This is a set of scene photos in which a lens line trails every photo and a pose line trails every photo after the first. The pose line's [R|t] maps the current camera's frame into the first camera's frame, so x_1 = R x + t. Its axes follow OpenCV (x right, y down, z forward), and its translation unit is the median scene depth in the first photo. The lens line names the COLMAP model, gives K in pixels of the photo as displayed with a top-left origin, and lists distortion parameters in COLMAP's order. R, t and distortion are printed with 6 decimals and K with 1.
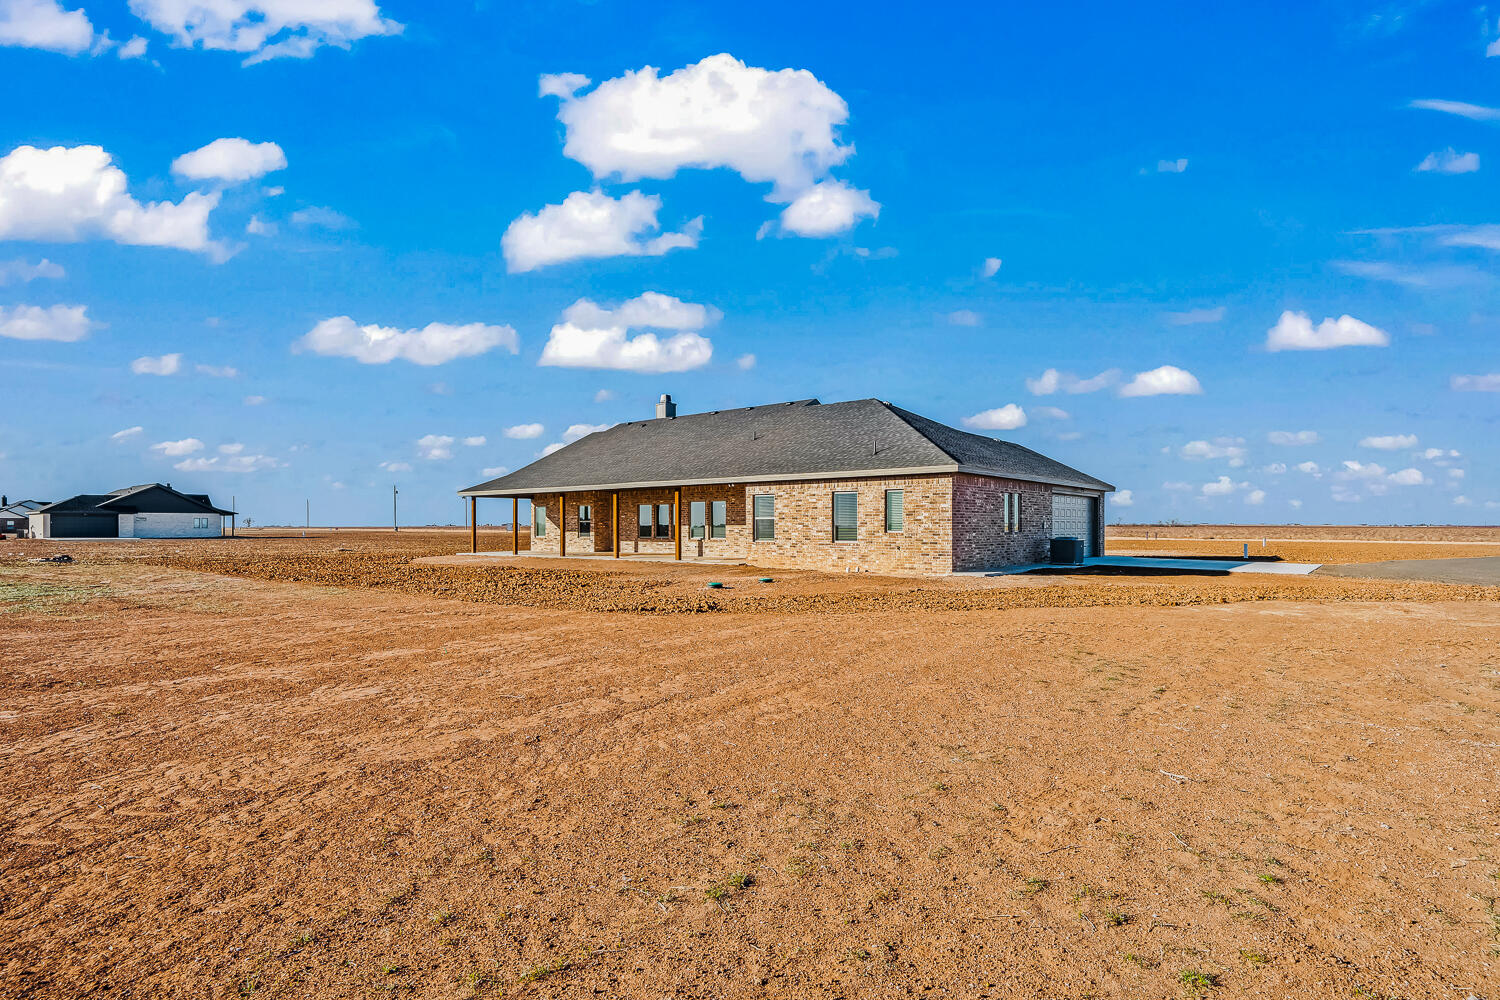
lens RADIAL K [[719.4, 0, 745.3], [0, 719.4, 497.8], [0, 0, 1]] dist [0.001345, 0.000083]
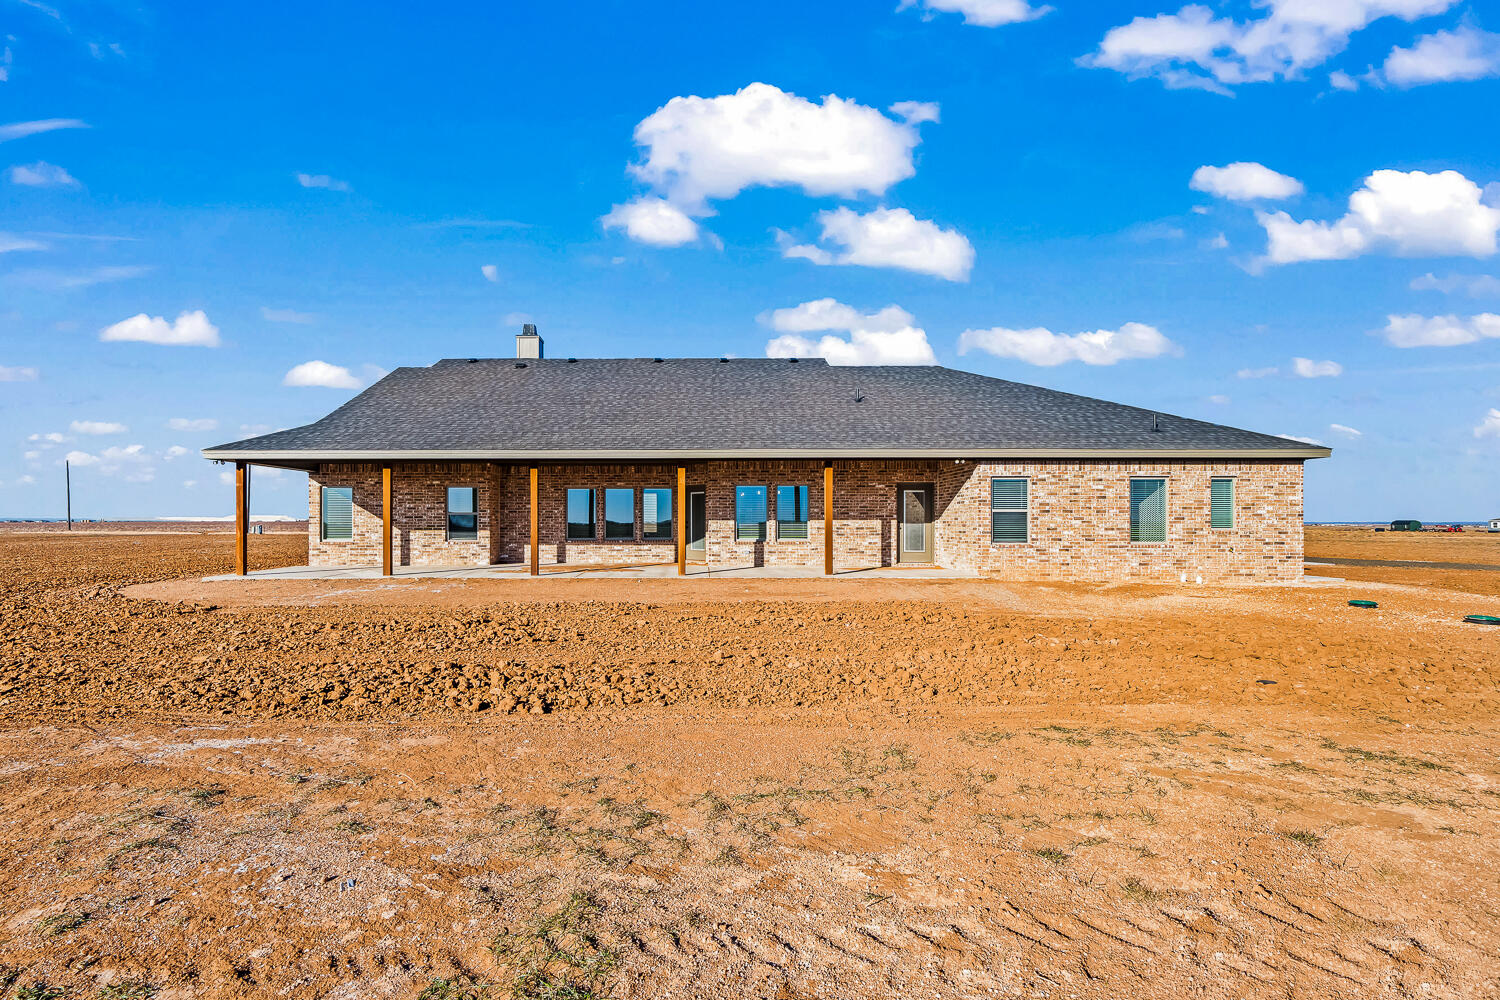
lens RADIAL K [[717.0, 0, 758.7], [0, 717.0, 492.9], [0, 0, 1]] dist [0.001156, 0.000170]
pose [[0.782191, 0.020345, 0.622706, -0.441551], [-0.024355, 0.999701, -0.002070, 0.013506], [-0.622562, -0.013547, 0.782453, 0.446990]]
